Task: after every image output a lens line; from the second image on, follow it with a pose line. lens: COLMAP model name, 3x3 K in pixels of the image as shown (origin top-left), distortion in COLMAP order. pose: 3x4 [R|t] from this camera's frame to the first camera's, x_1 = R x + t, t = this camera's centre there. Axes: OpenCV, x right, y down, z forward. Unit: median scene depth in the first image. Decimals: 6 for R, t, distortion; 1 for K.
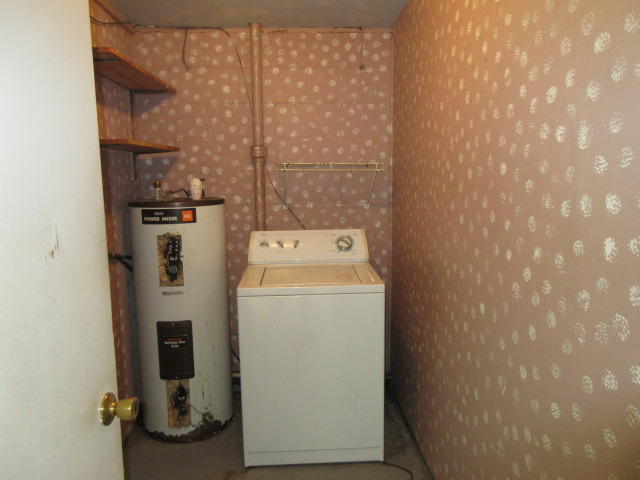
lens RADIAL K [[484.3, 0, 320.4], [0, 484.3, 240.3], [0, 0, 1]] dist [0.006030, 0.013760]
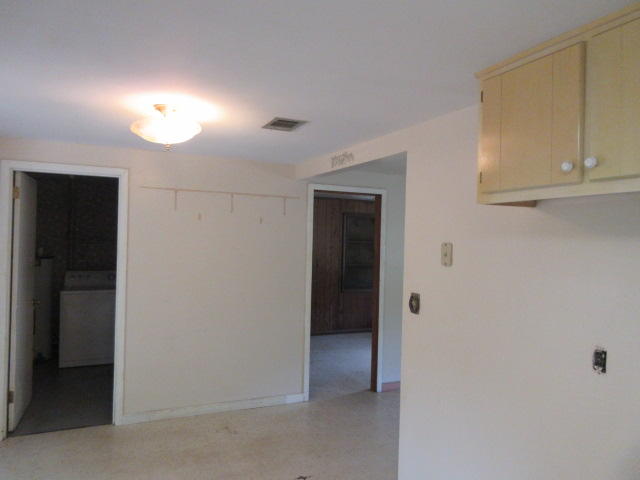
lens RADIAL K [[484.3, 0, 319.2], [0, 484.3, 240.8], [0, 0, 1]] dist [0.006030, 0.013760]
pose [[0.941759, 0.021317, 0.335612, 0.195191], [0.023382, 0.991423, -0.128584, 0.153059], [-0.335474, 0.128943, 0.933183, -1.452890]]
